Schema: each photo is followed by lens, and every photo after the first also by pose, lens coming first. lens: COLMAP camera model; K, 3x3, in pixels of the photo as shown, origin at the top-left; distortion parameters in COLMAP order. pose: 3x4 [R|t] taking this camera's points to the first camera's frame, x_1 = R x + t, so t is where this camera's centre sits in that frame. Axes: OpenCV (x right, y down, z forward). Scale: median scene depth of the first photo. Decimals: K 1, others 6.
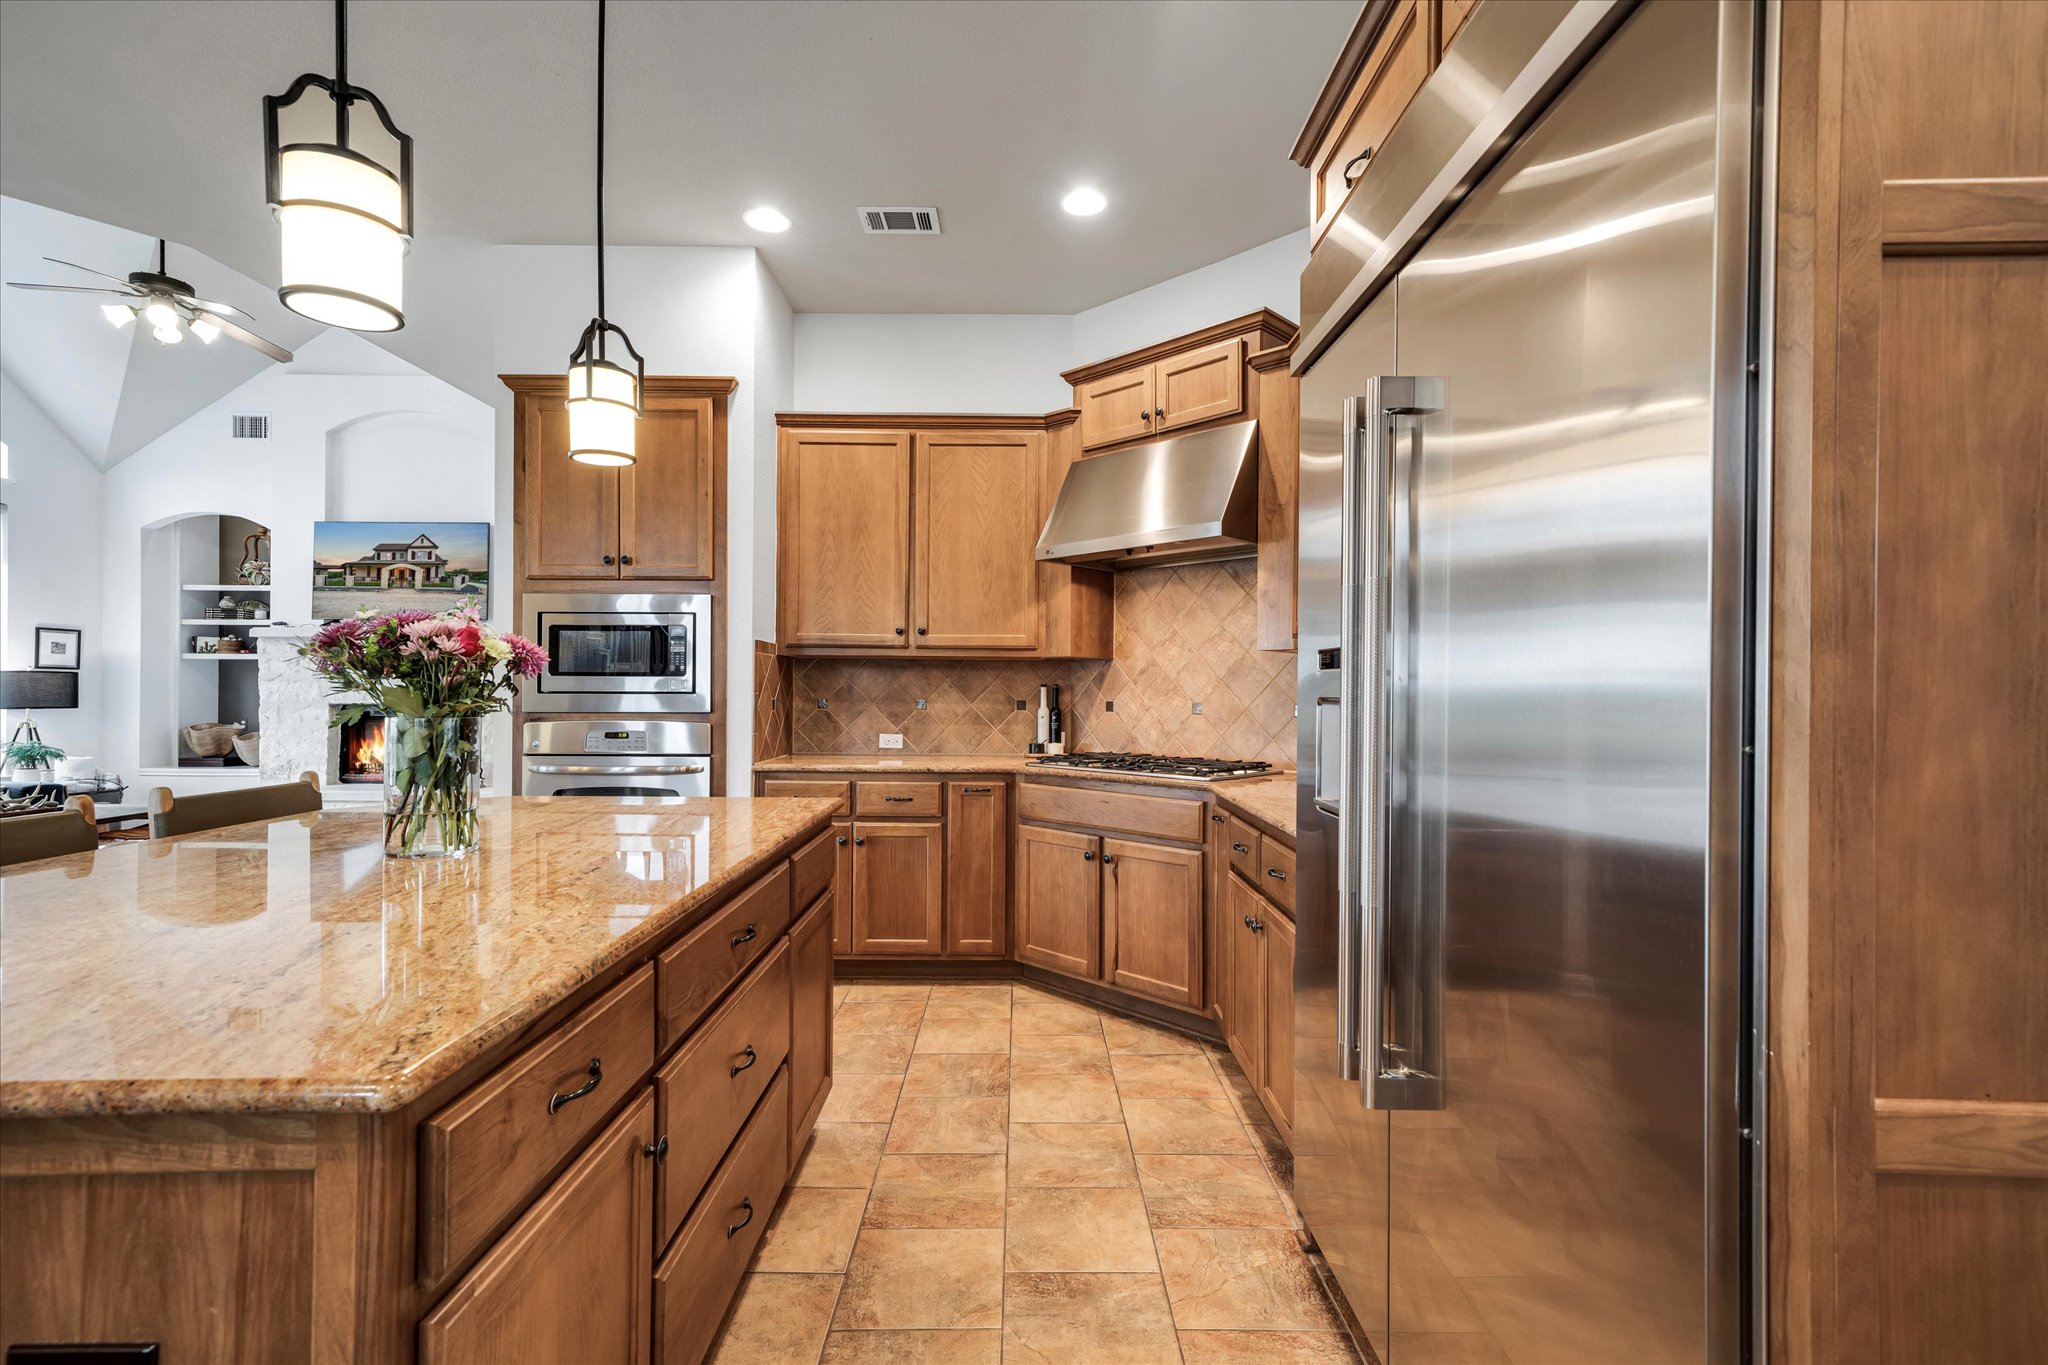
lens RADIAL K [[913.4, 0, 1023.9], [0, 913.4, 684.0], [0, 0, 1]] dist [0.005509, 0.001252]
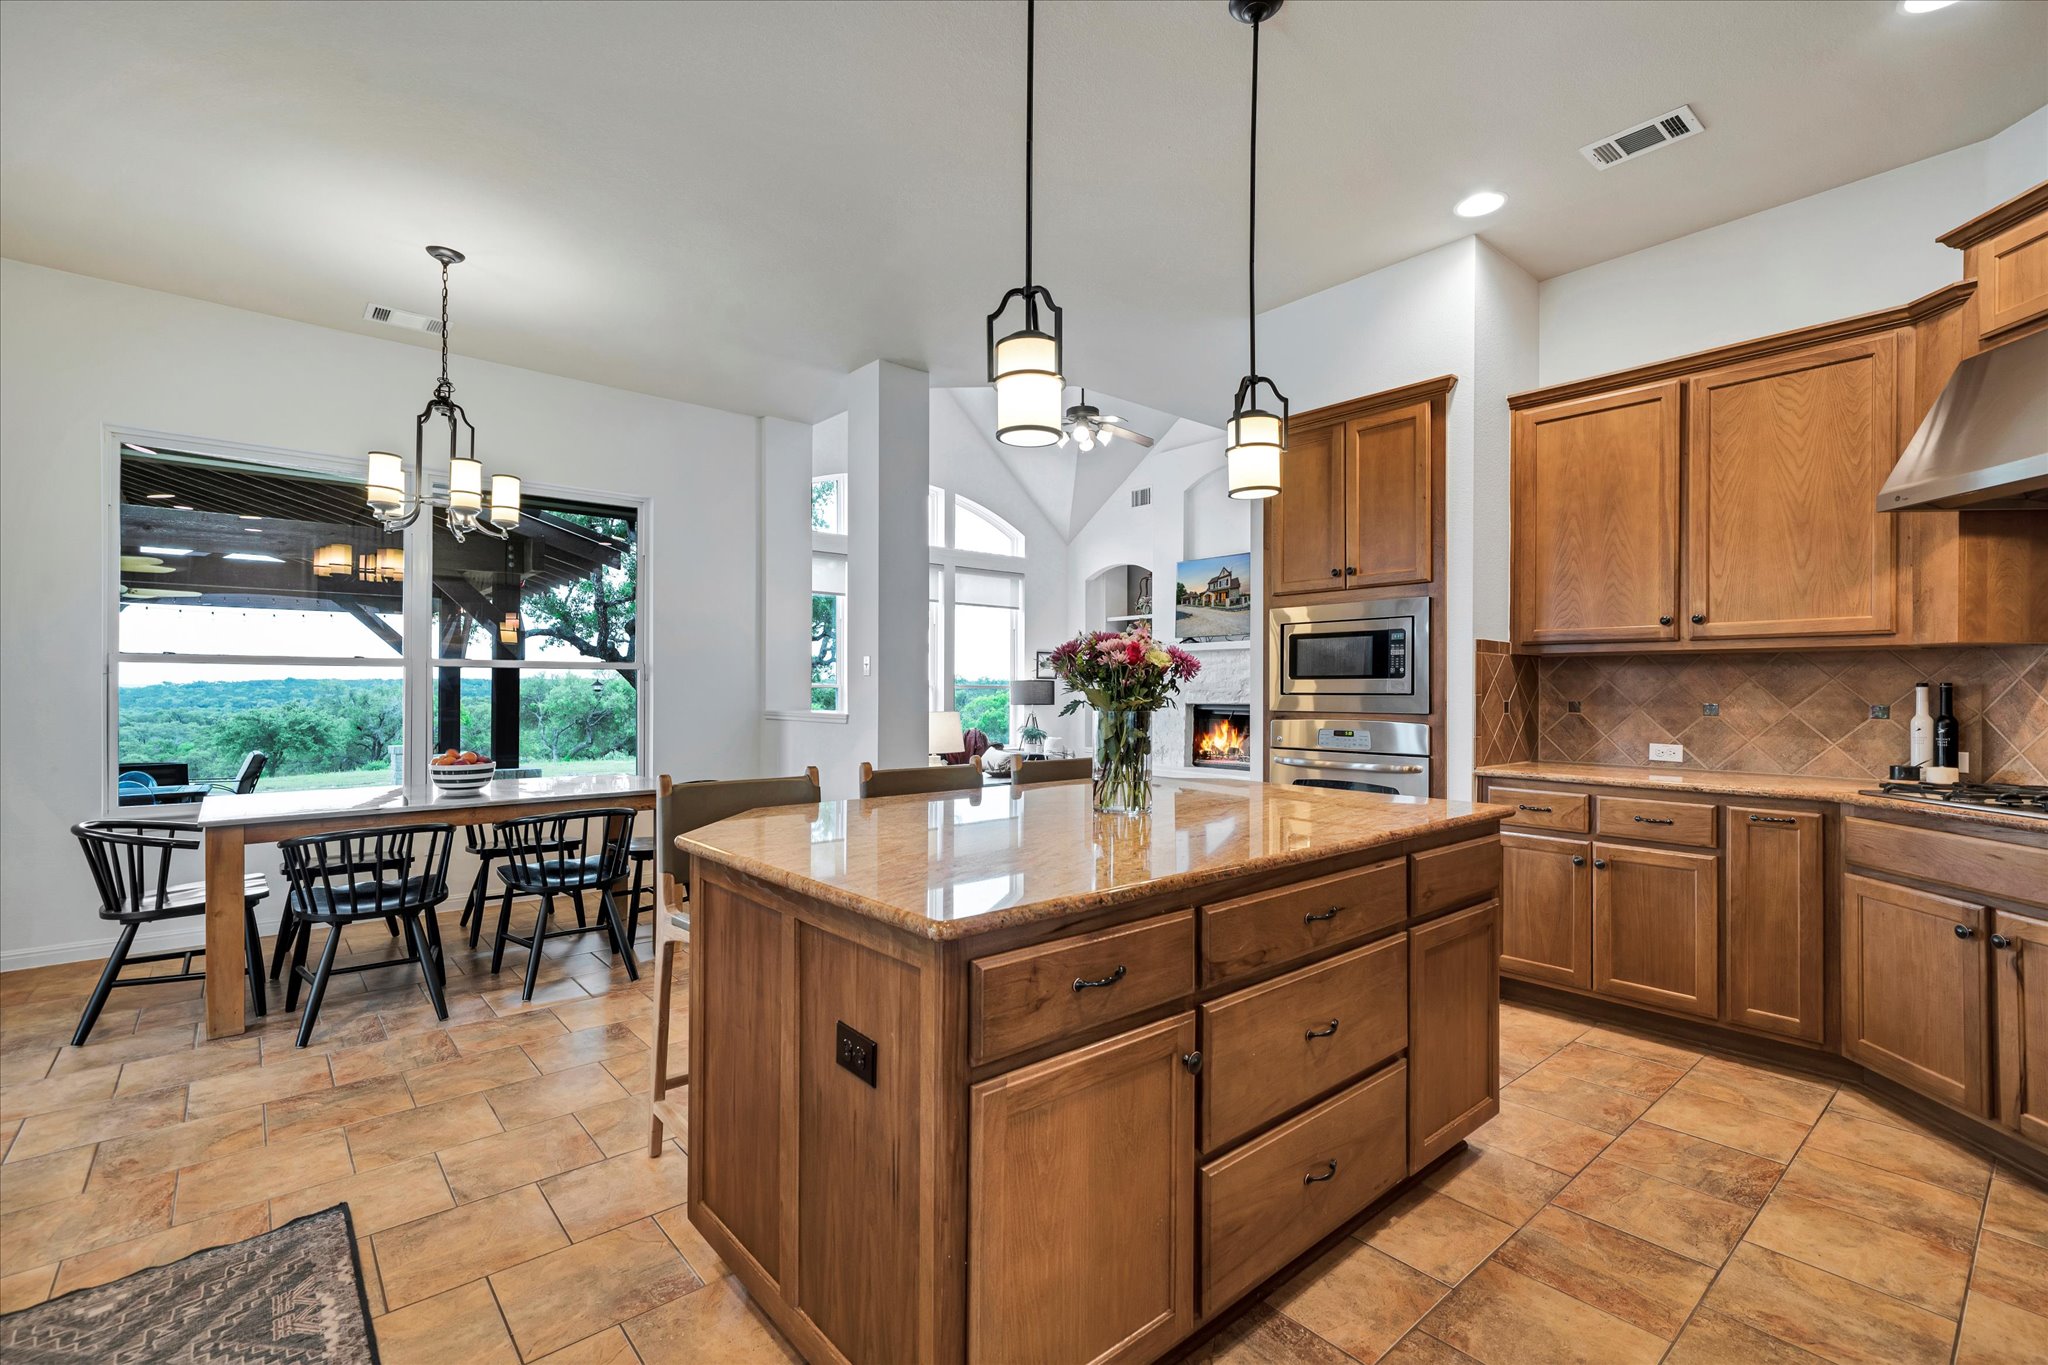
lens RADIAL K [[913.4, 0, 1023.9], [0, 913.4, 682.2], [0, 0, 1]] dist [0.005509, 0.001252]
pose [[0.641039, -0.009364, -0.767451, 0.141742], [0.004850, 0.999955, -0.008151, 0.002322], [0.767493, 0.001503, 0.641056, 0.012517]]
